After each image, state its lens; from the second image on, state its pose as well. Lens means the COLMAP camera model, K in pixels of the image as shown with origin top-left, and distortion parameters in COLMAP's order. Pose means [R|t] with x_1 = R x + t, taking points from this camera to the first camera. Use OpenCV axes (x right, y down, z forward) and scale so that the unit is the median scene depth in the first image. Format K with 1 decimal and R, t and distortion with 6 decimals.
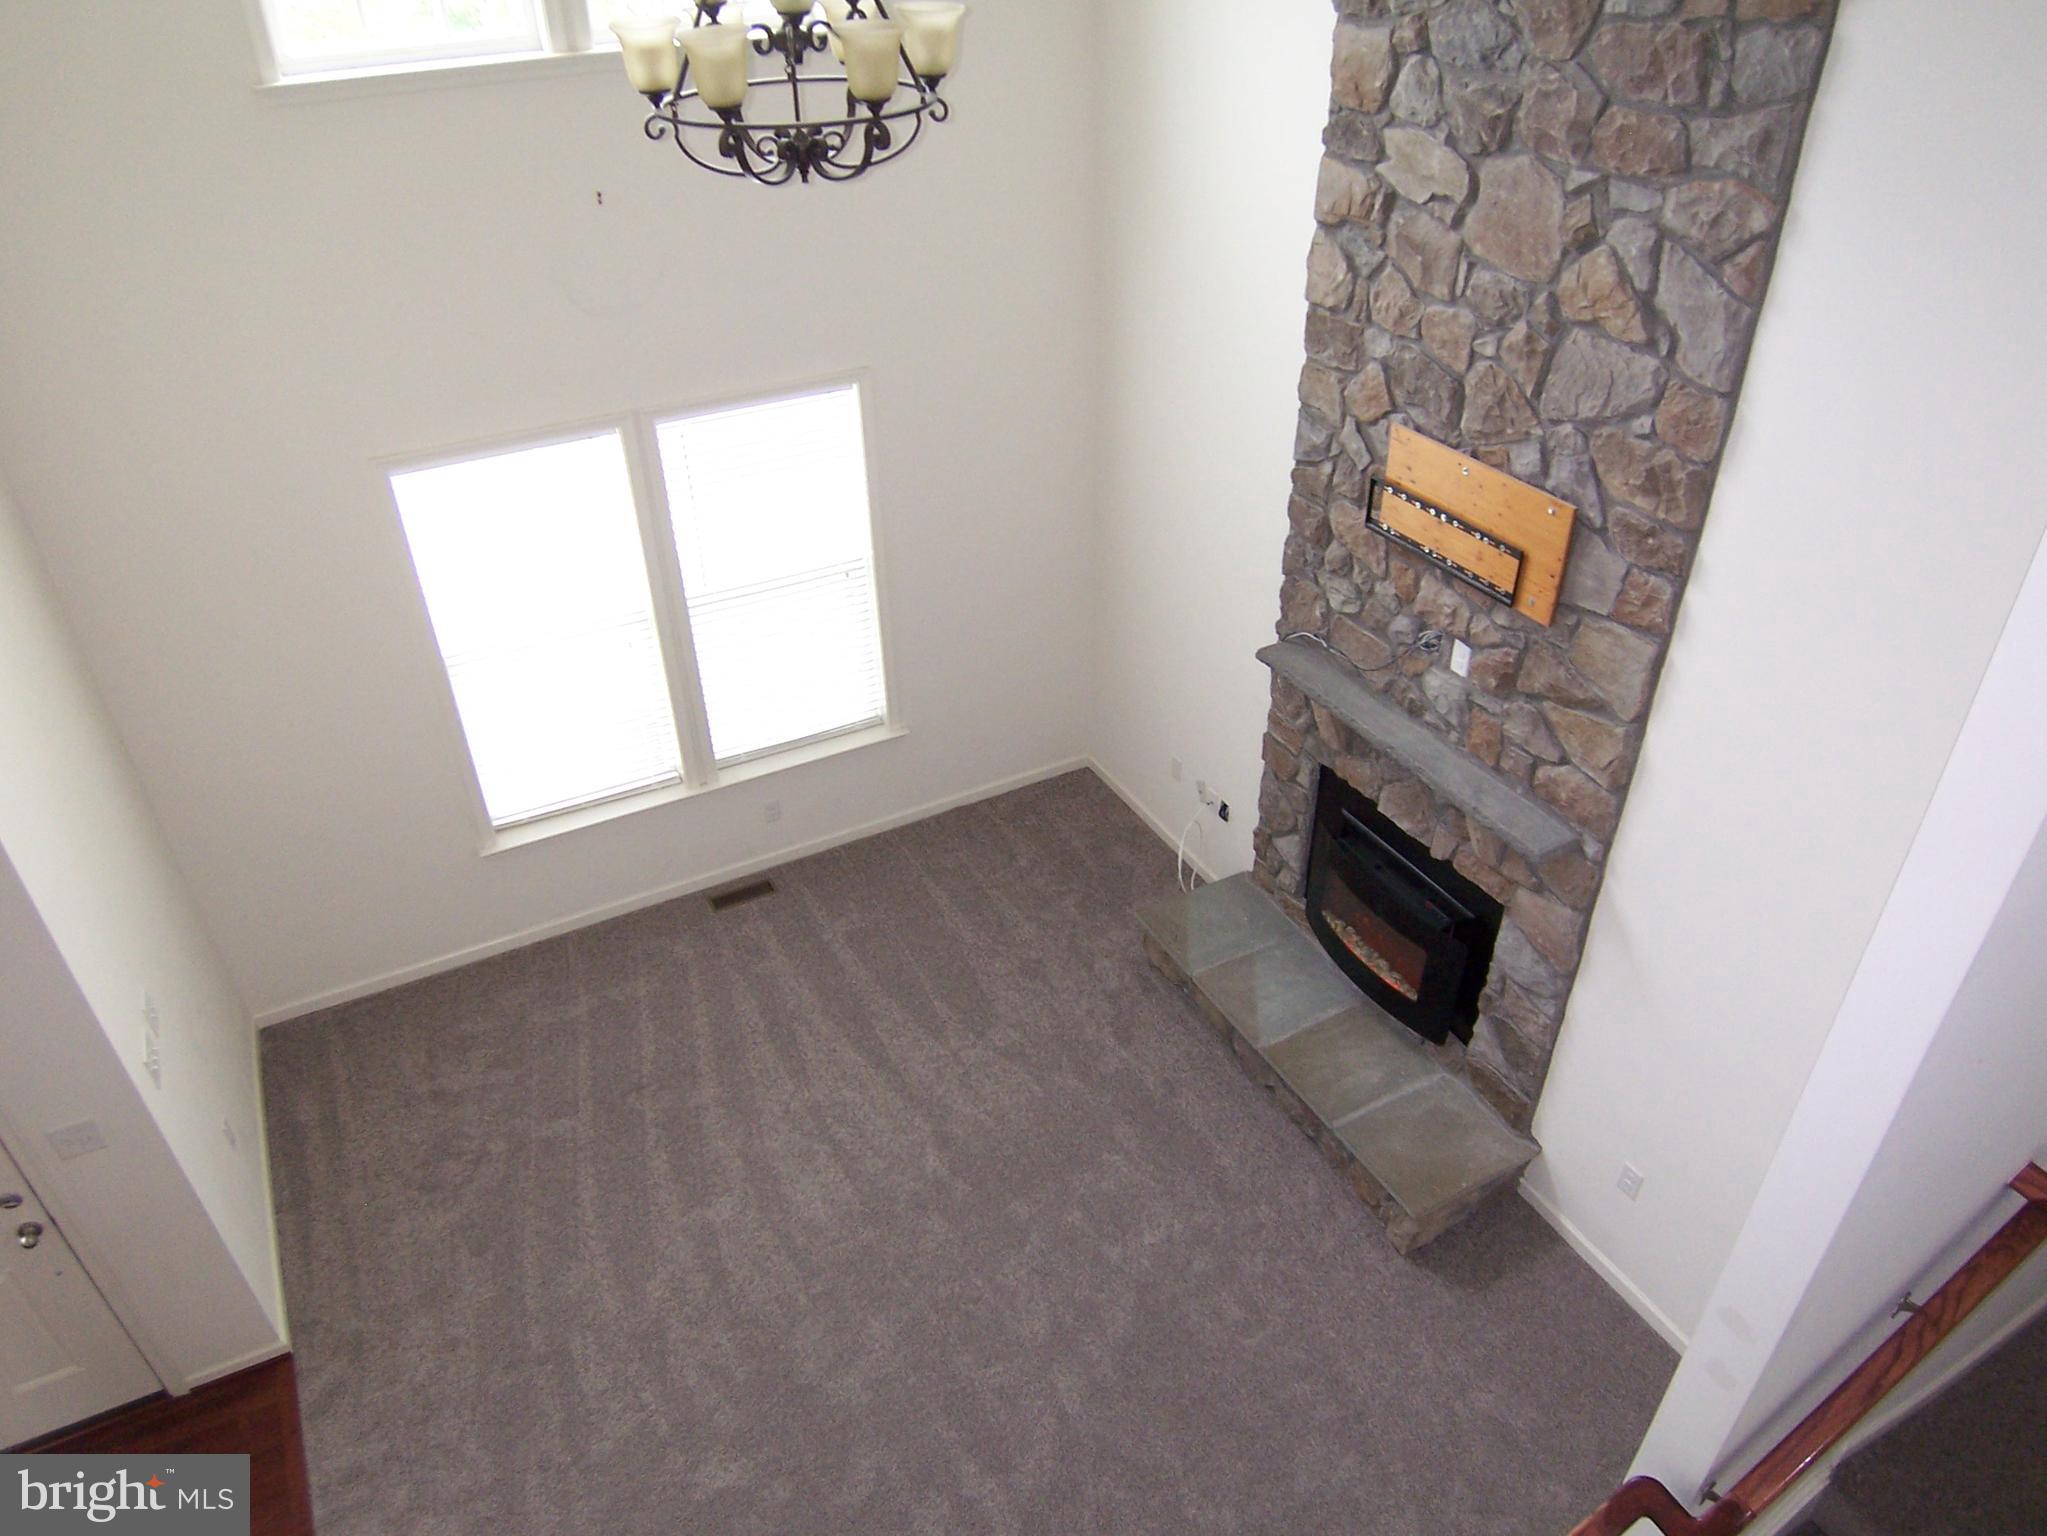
lens RADIAL K [[1370.7, 0, 1037.1], [0, 1370.7, 748.7], [0, 0, 1]] dist [-0.006307, -0.010866]
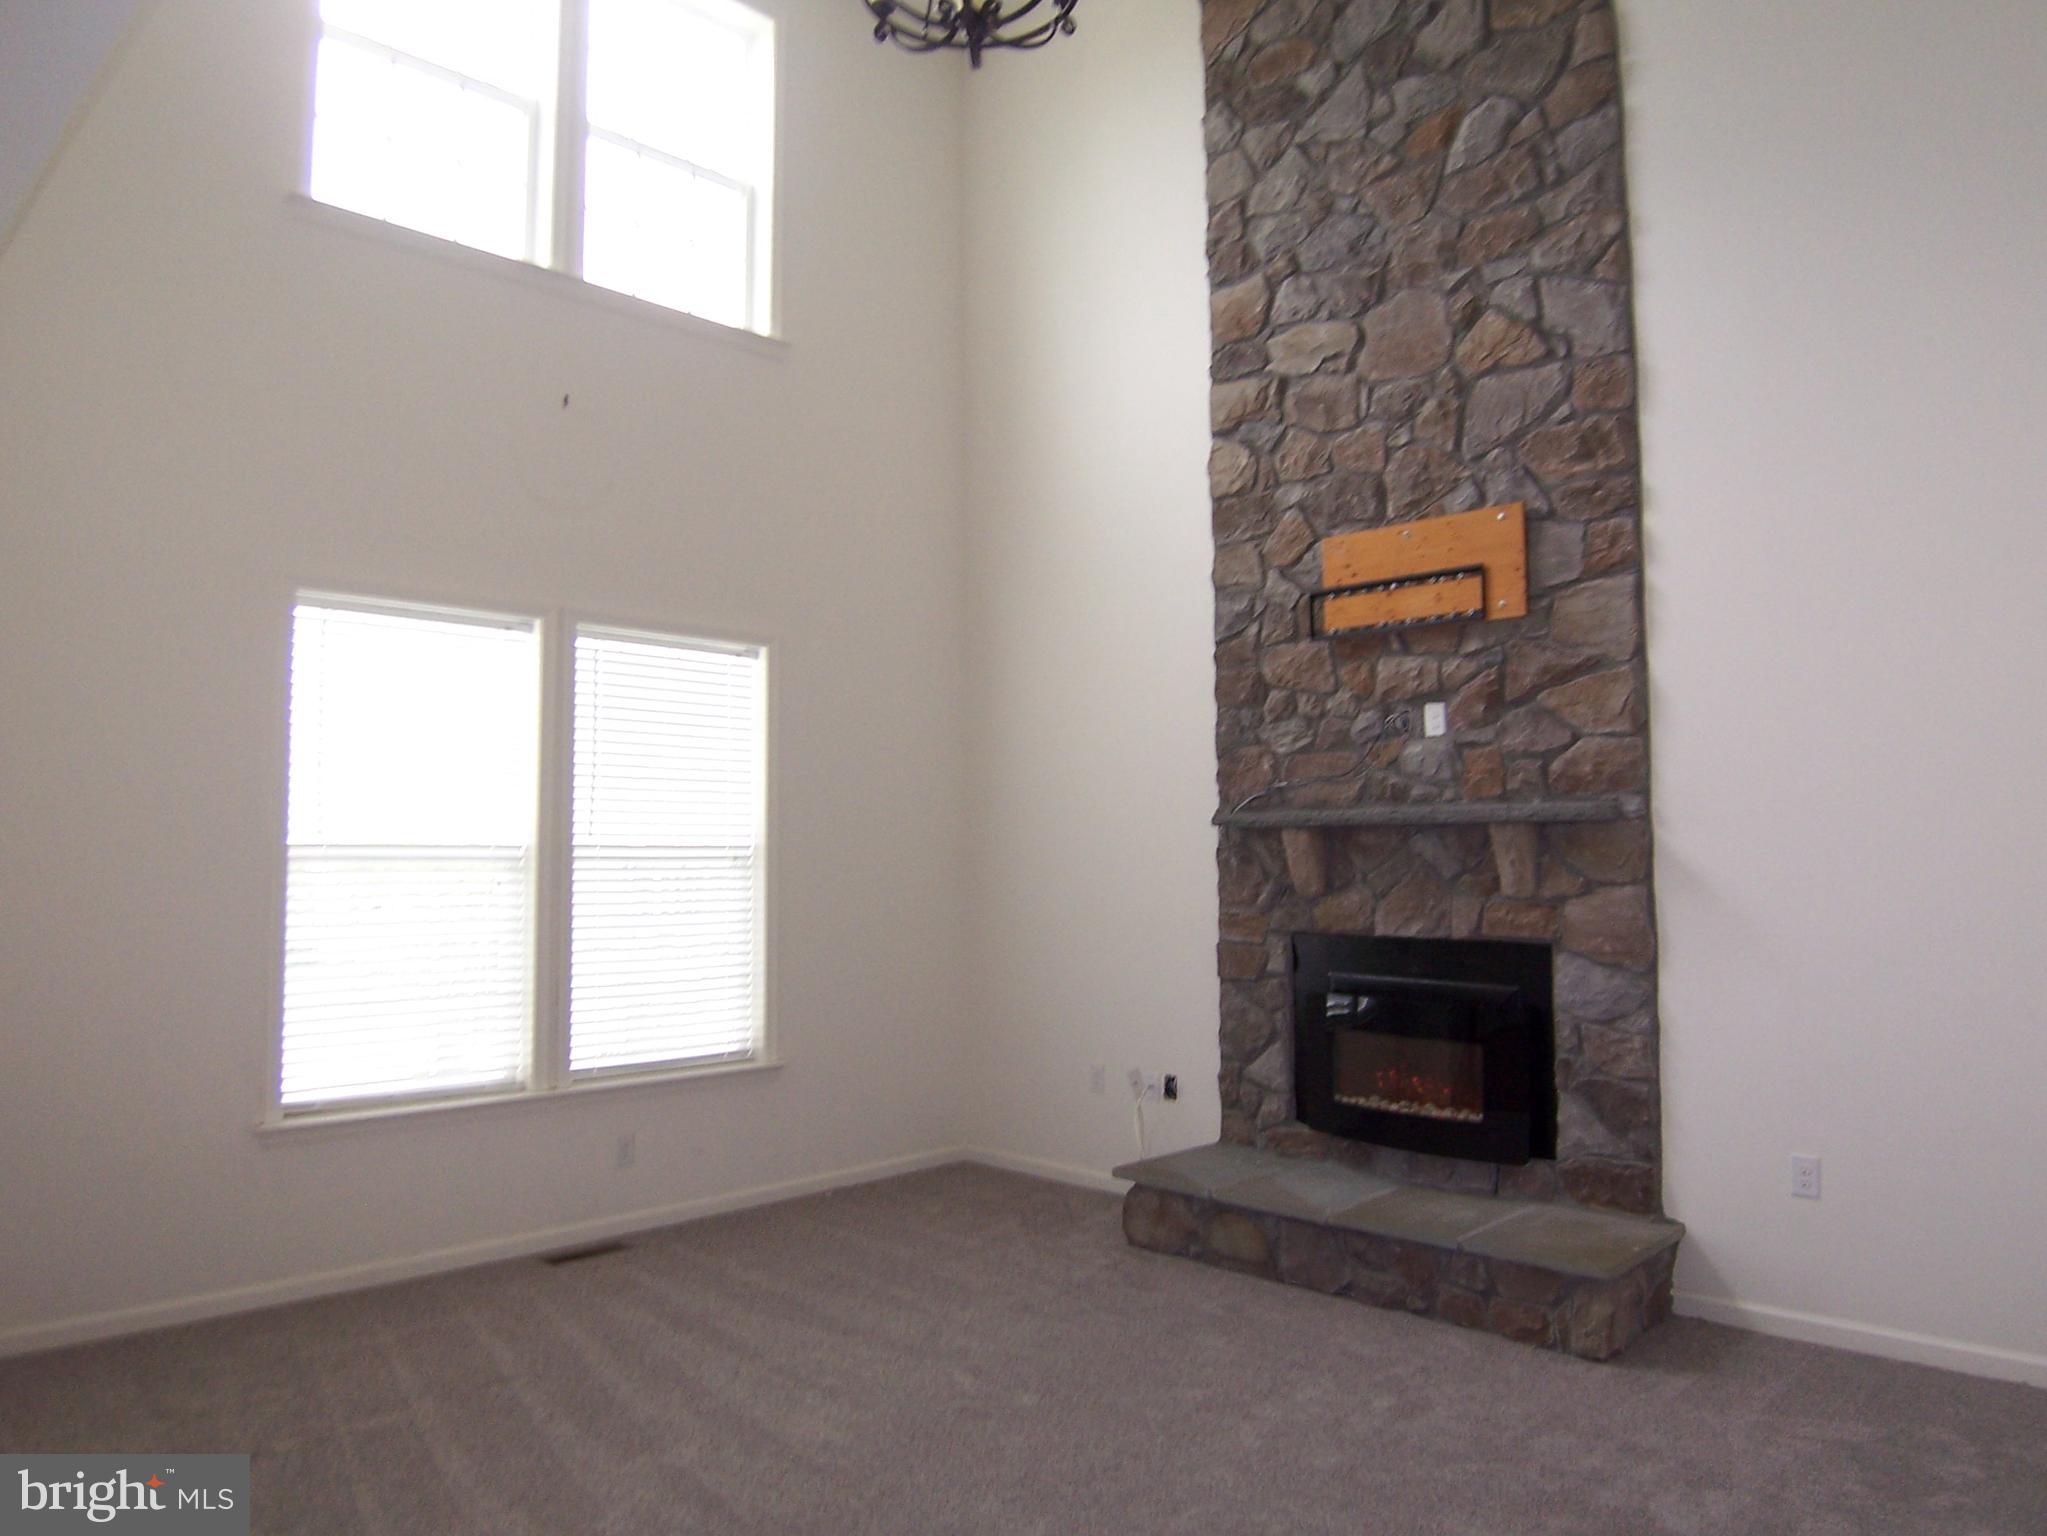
lens RADIAL K [[1370.7, 0, 1023.8], [0, 1370.7, 756.4], [0, 0, 1]] dist [-0.006307, -0.010866]
pose [[0.957455, 0.025979, 0.287412, -0.323373], [0.156087, 0.791073, -0.591474, 0.577979], [-0.242730, 0.611171, 0.753361, 0.321600]]
